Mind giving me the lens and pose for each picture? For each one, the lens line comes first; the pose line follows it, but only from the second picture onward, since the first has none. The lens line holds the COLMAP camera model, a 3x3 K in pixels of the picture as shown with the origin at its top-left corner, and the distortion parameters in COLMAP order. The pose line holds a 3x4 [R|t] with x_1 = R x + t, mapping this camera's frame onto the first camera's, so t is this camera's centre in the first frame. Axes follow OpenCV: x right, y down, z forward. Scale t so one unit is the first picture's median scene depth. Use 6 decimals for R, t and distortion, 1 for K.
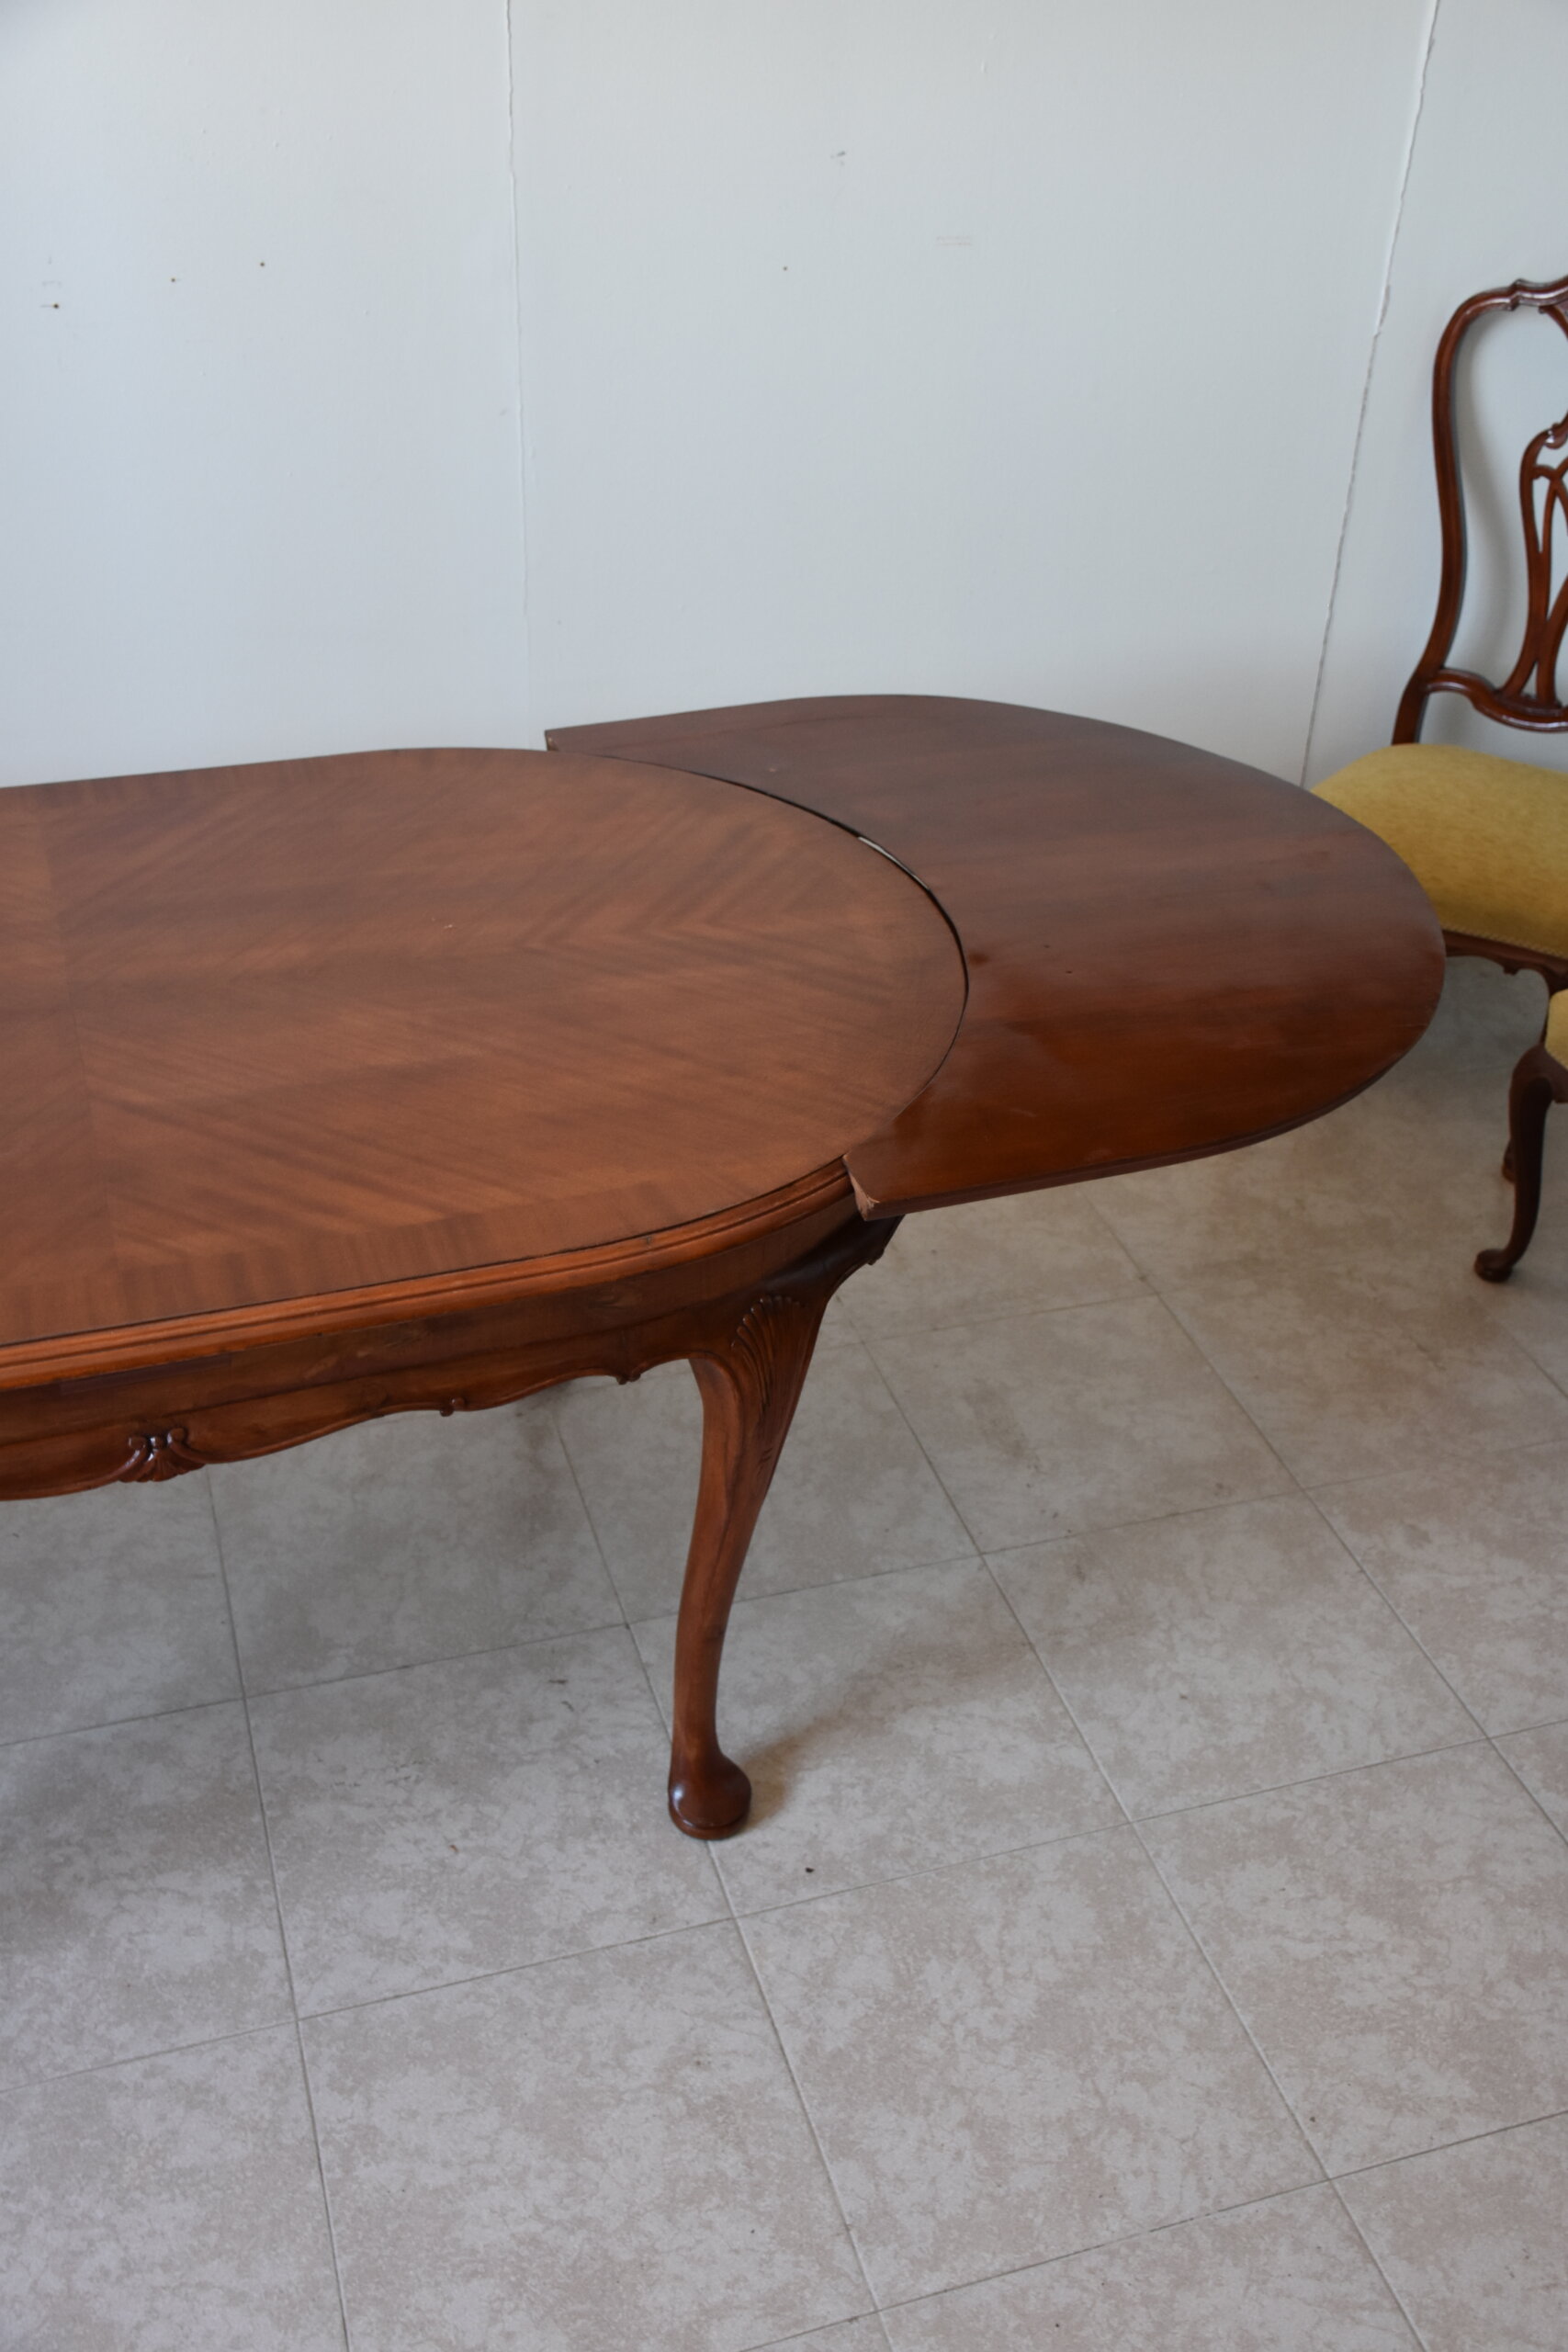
lens RADIAL K [[2330.8, 0, 824.7], [0, 2330.8, 1207.6], [0, 0, 1]] dist [-0.008923, 0.000000]
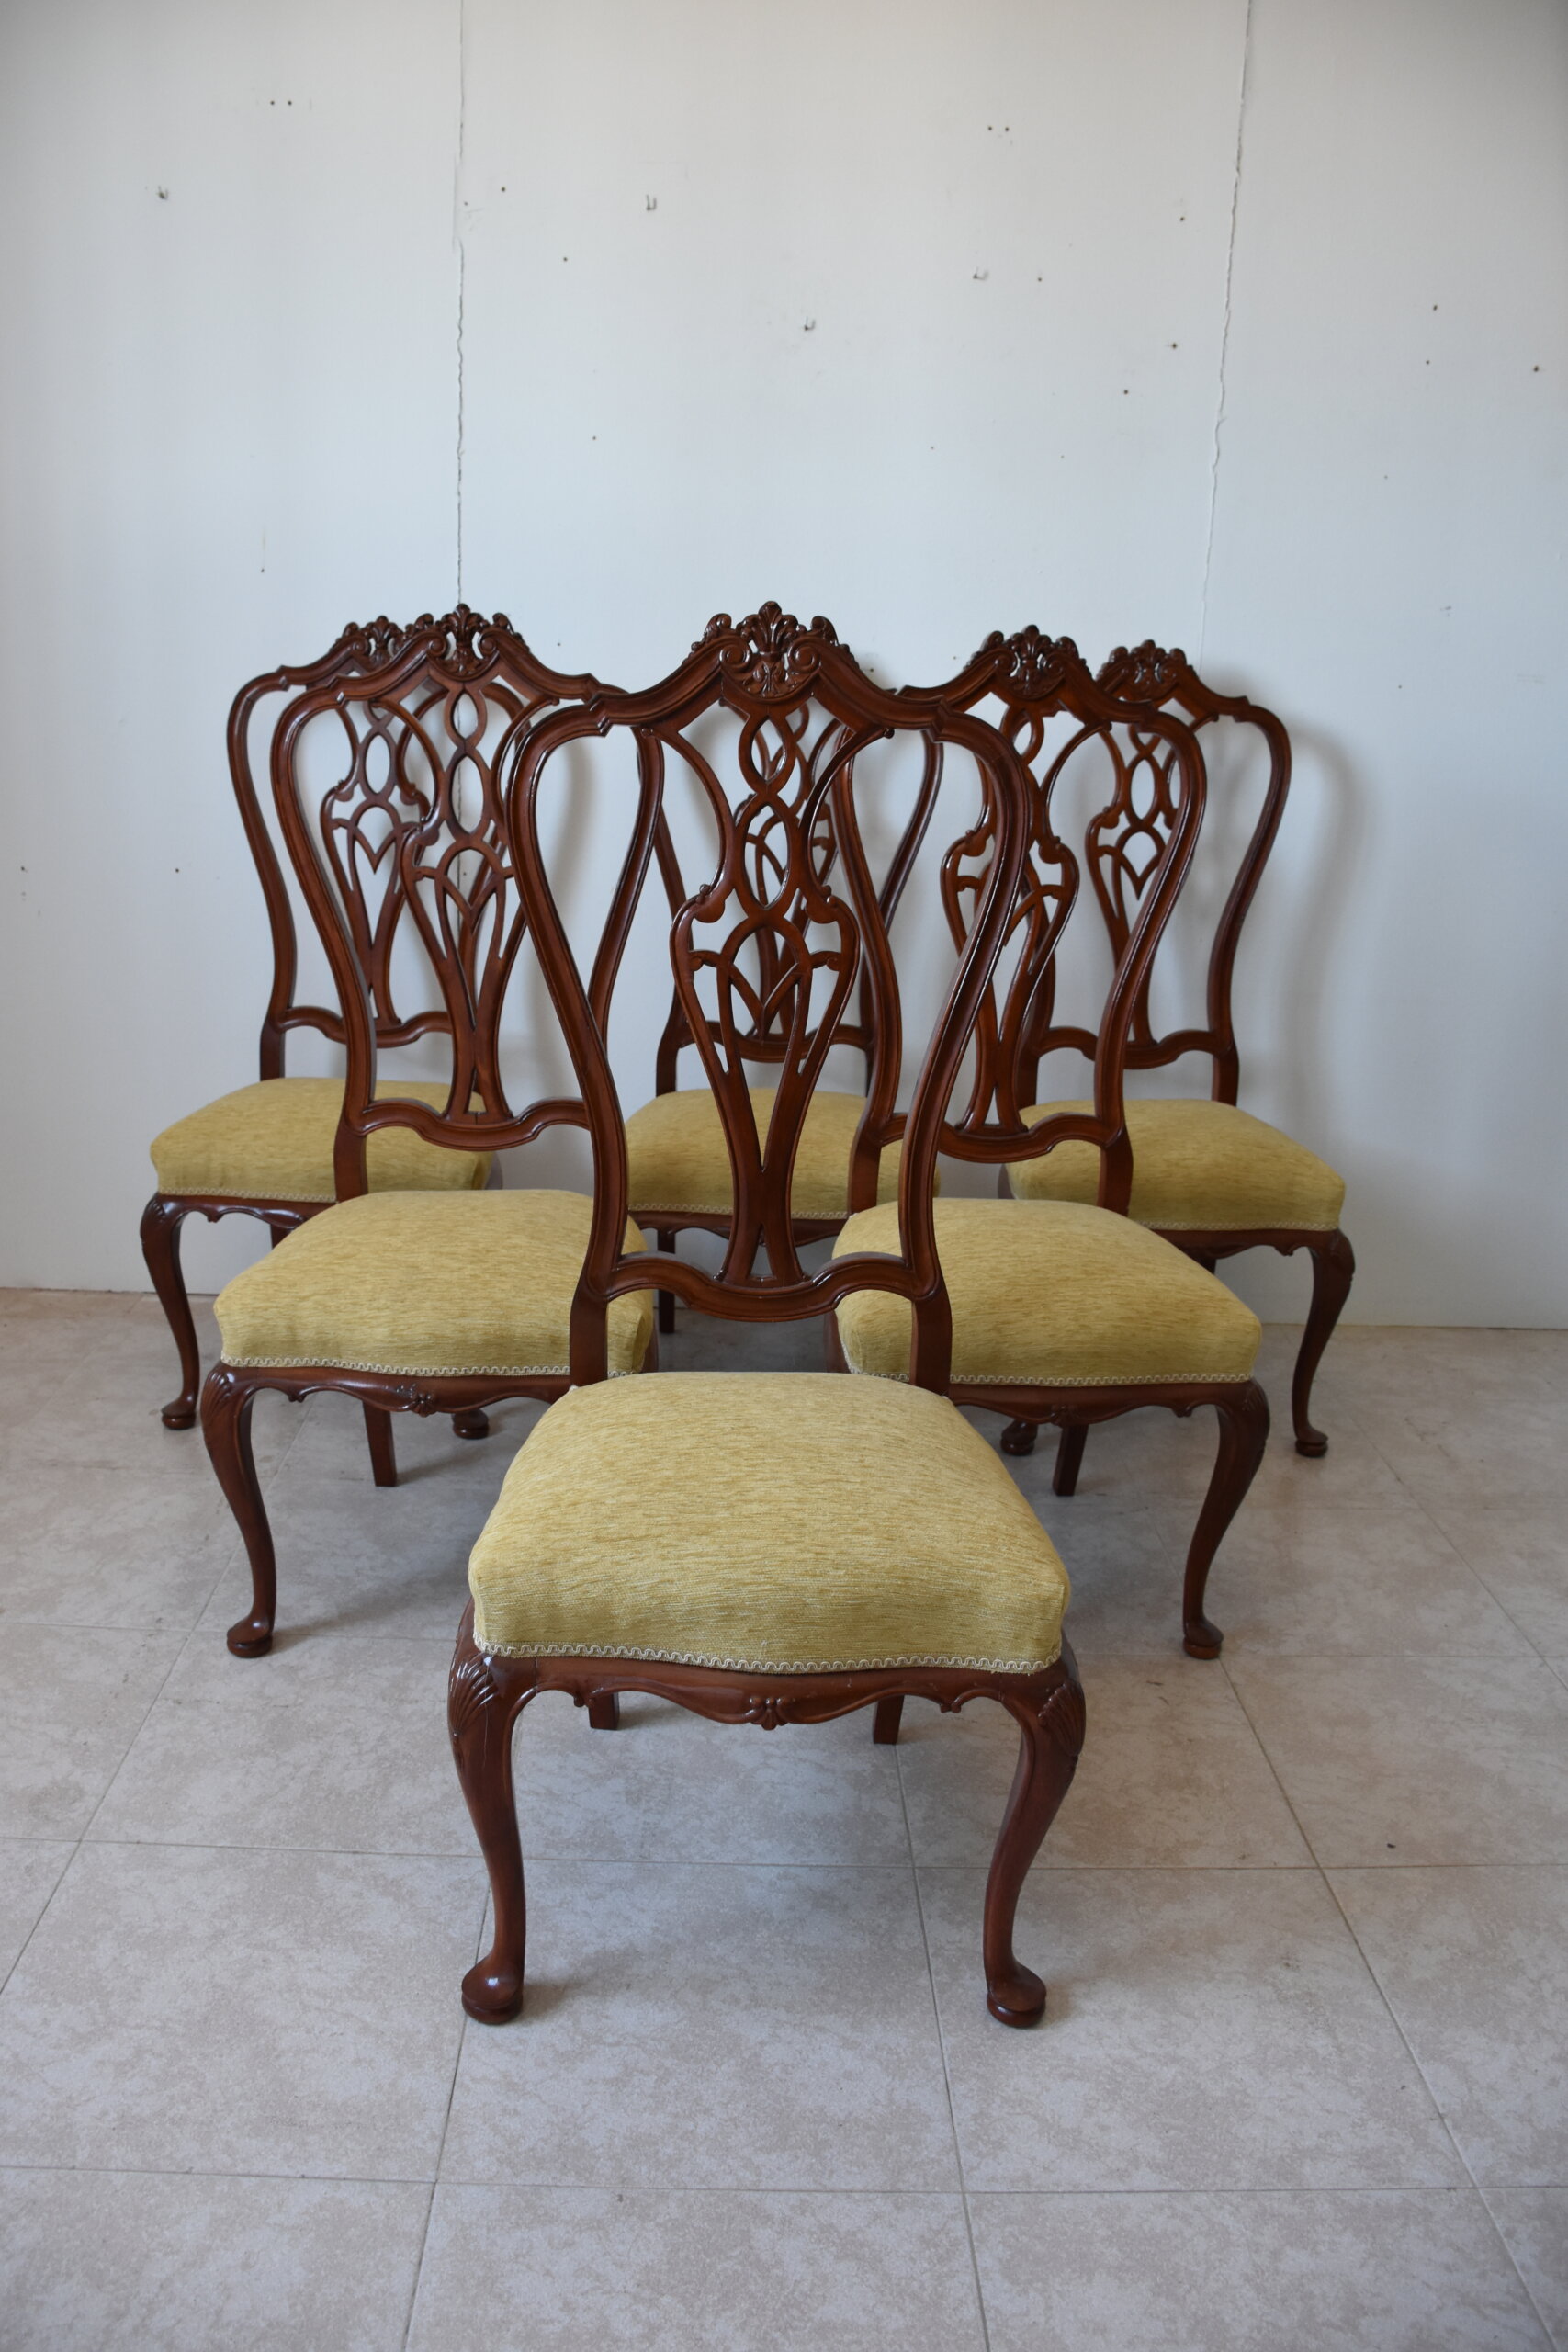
lens RADIAL K [[1834.0, 0, 752.3], [0, 1834.0, 1202.2], [0, 0, 1]] dist [-0.157661, 0.106429]
pose [[0.955654, 0.084736, -0.282039, -0.082782], [-0.165617, 0.946550, -0.276792, 0.282772], [0.243510, 0.311227, 0.918608, 0.102977]]
